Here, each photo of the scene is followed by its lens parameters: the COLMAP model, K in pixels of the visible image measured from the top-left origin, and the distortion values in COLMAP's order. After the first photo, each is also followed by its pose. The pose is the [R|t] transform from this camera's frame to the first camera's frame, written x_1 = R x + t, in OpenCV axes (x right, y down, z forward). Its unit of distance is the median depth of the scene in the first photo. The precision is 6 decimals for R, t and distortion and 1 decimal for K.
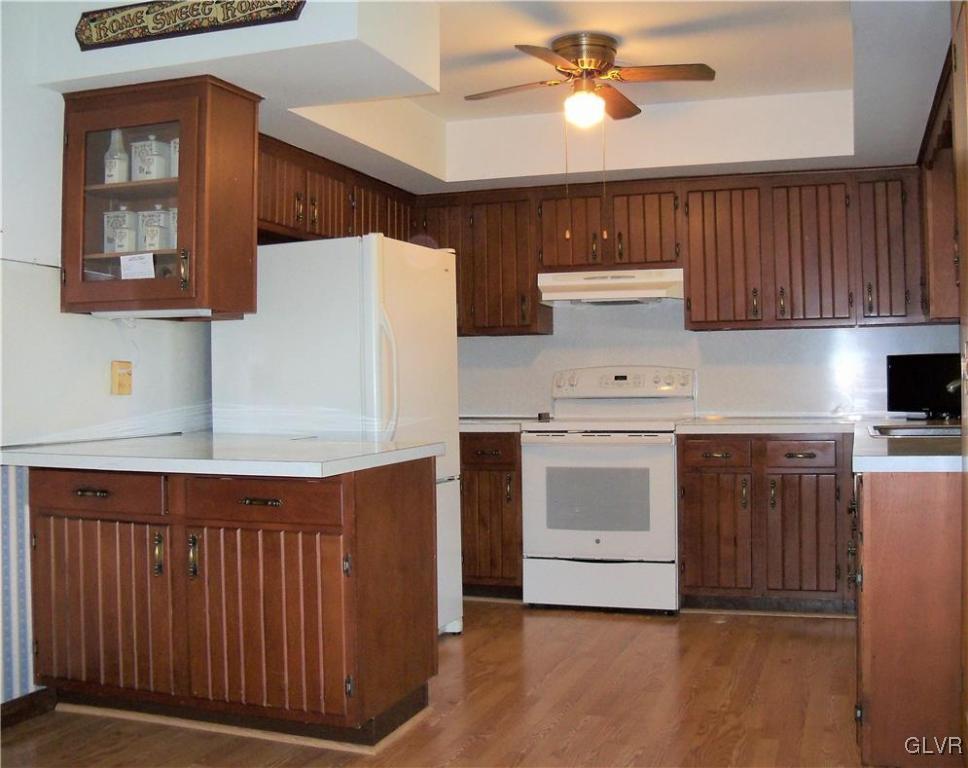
lens RADIAL K [[1043.6, 0, 531.4], [0, 1043.6, 384.1], [0, 0, 1]] dist [-0.190302, 0.266913]
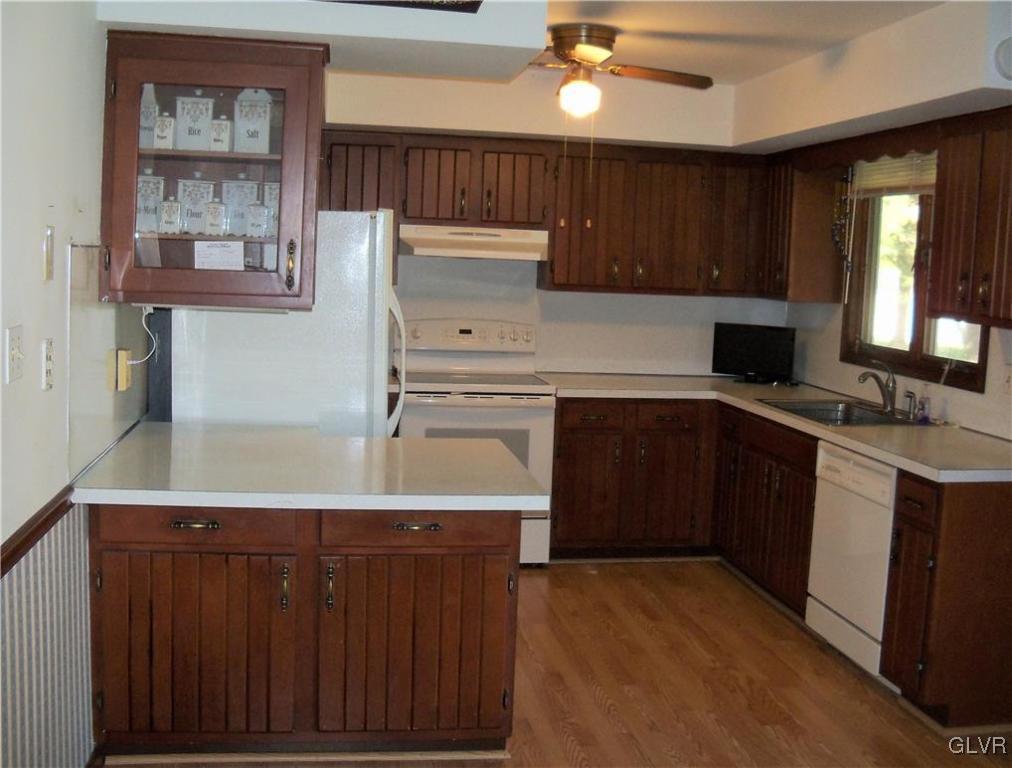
lens RADIAL K [[1103.0, 0, 506.0], [0, 1103.0, 384.0], [0, 0, 1]] dist [-0.134381, -0.000841]
pose [[0.890774, -0.006574, 0.454398, -0.407016], [-0.047310, 0.993121, 0.107112, -0.080488], [-0.451977, -0.116910, 0.884335, 0.045205]]
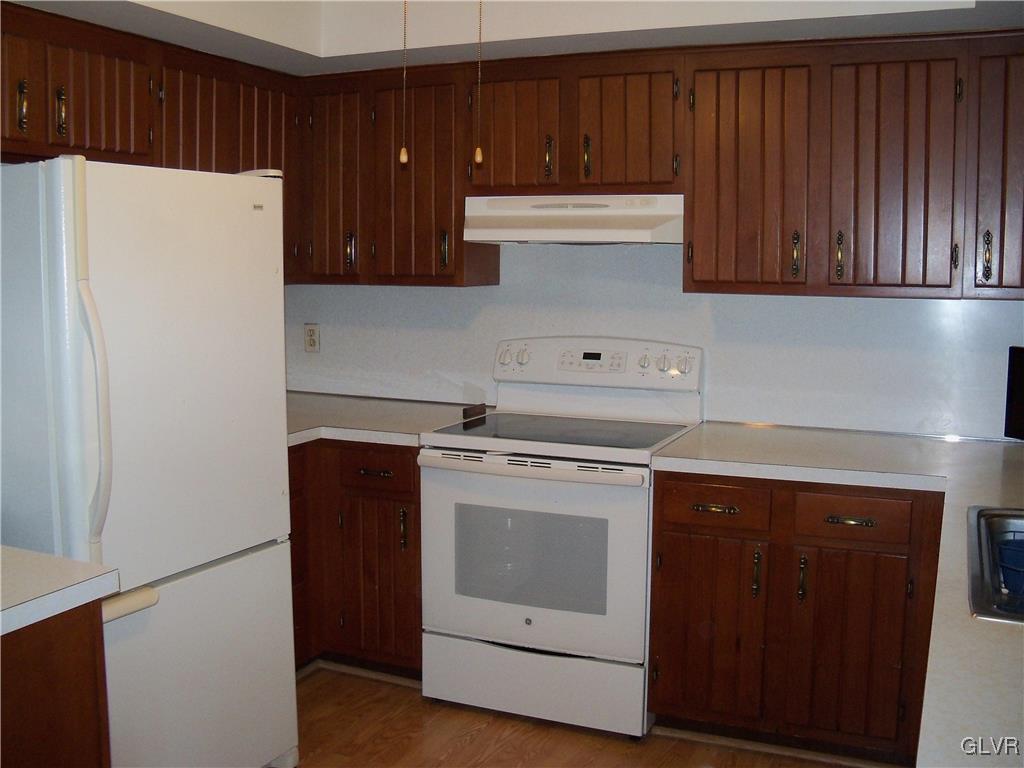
lens RADIAL K [[1069.7, 0, 512.0], [0, 1069.7, 384.0], [0, 0, 1]] dist [-0.189062, 0.223520]
pose [[0.994194, 0.030211, -0.103270, 0.119405], [-0.018213, 0.993174, 0.115210, -0.074048], [0.106046, -0.112660, 0.987958, 0.364277]]
